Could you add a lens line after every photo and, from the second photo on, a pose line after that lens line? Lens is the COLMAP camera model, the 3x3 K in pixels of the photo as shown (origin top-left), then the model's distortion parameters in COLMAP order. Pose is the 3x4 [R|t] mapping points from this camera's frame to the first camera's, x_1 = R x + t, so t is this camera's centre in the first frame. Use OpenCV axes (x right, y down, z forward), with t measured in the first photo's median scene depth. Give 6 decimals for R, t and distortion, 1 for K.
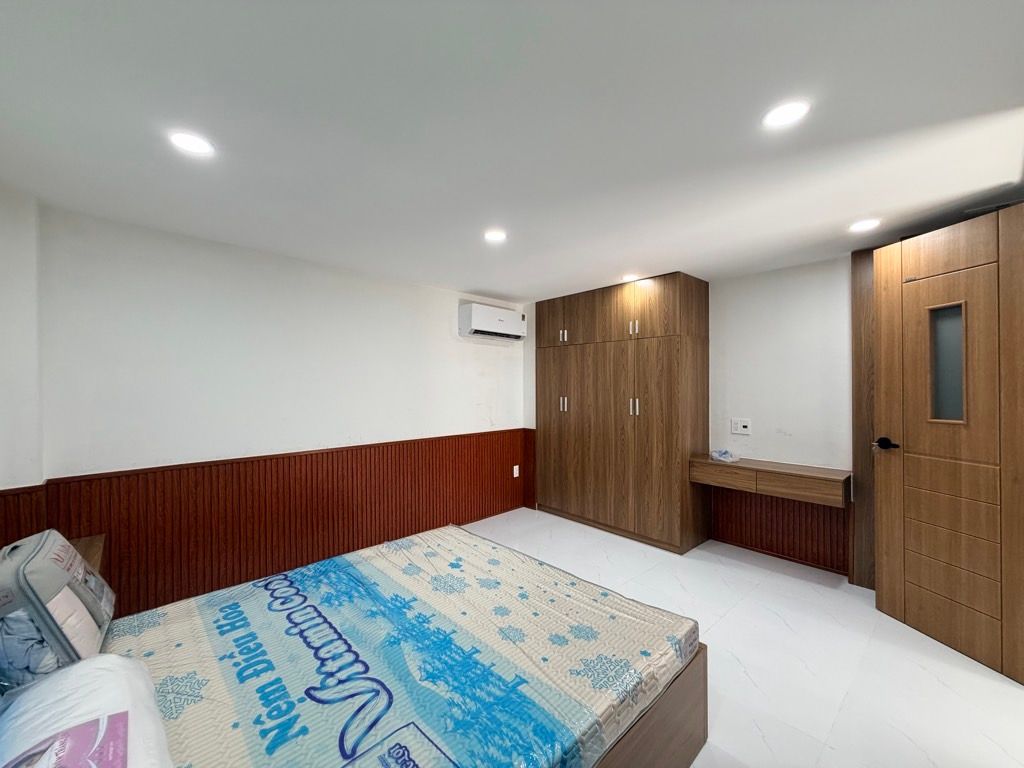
lens RADIAL K [[407.9, 0, 507.5], [0, 407.9, 384.6], [0, 0, 1]] dist [0.000559, 0.000134]
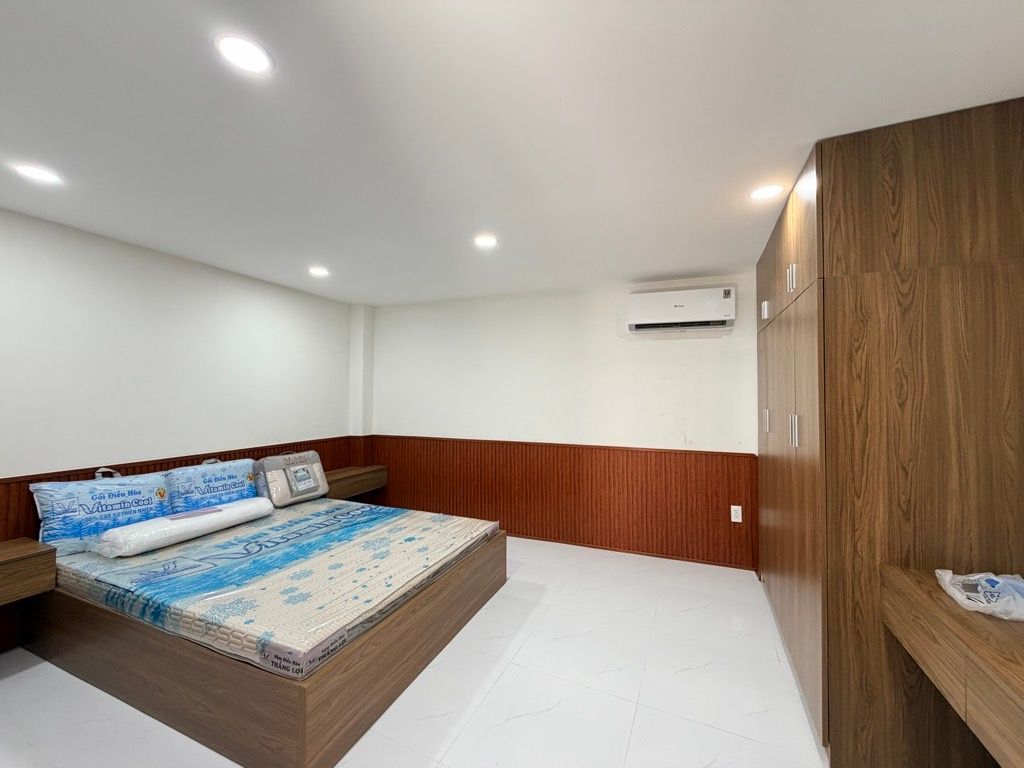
lens RADIAL K [[403.5, 0, 500.0], [0, 403.5, 381.8], [0, 0, 1]] dist [0.001063, 0.000147]
pose [[0.398231, -0.027079, -0.916885, 1.360701], [0.000063, 0.999565, -0.029493, 0.020448], [0.917285, 0.011688, 0.398060, 0.969113]]
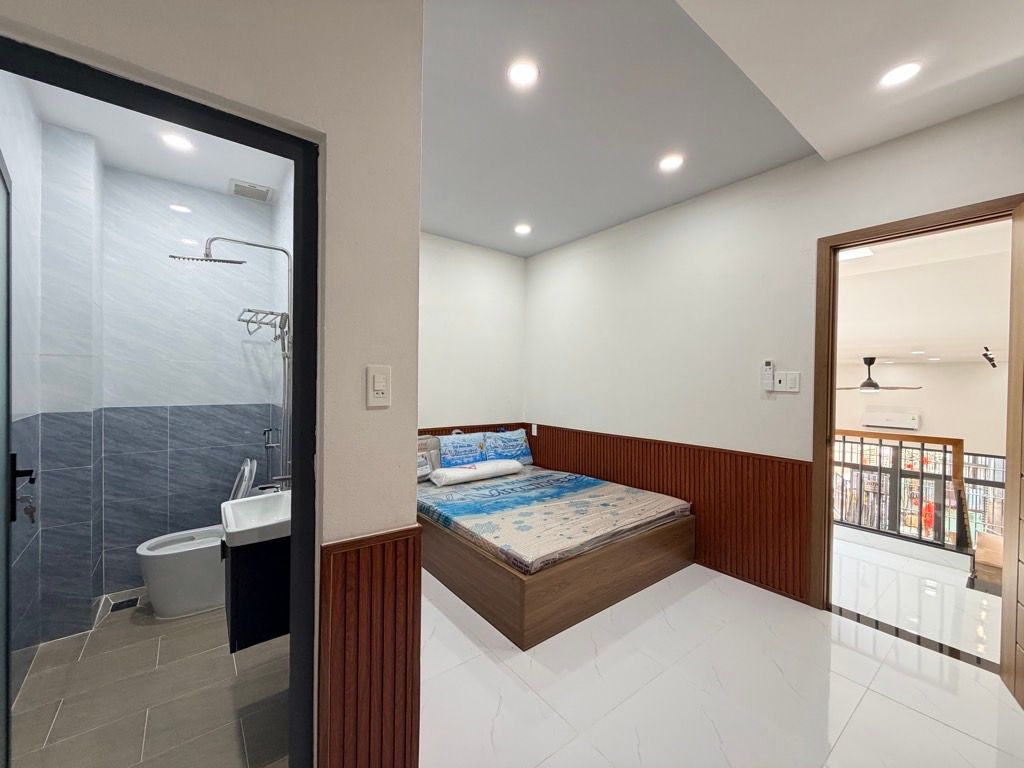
lens RADIAL K [[407.9, 0, 507.5], [0, 407.9, 384.6], [0, 0, 1]] dist [0.000559, 0.000134]
pose [[-0.080588, 0.021501, -0.996516, 1.709227], [-0.001671, 0.999763, 0.021707, -0.024622], [0.996746, 0.003414, -0.080533, 0.971599]]
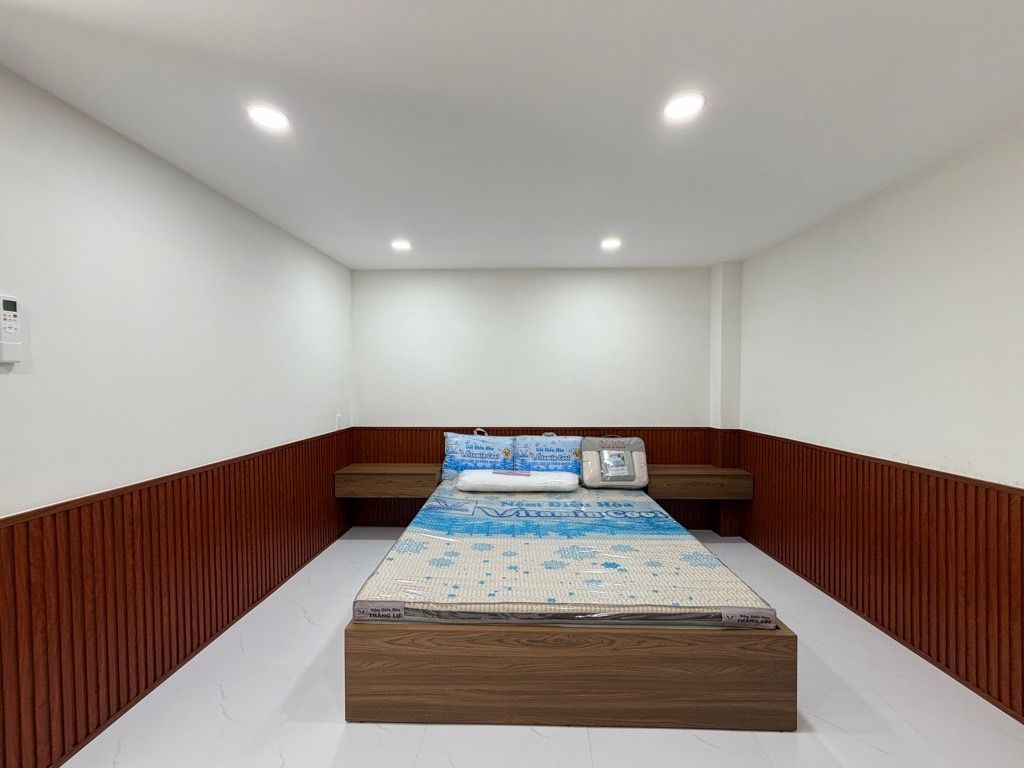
lens RADIAL K [[404.0, 0, 512.0], [0, 404.0, 384.0], [0, 0, 1]] dist [0.000061, 0.000045]
pose [[-0.694094, 0.011787, -0.719788, 0.853674], [0.005717, 0.999925, 0.010862, 0.032241], [0.719862, 0.003424, -0.694109, 1.858904]]
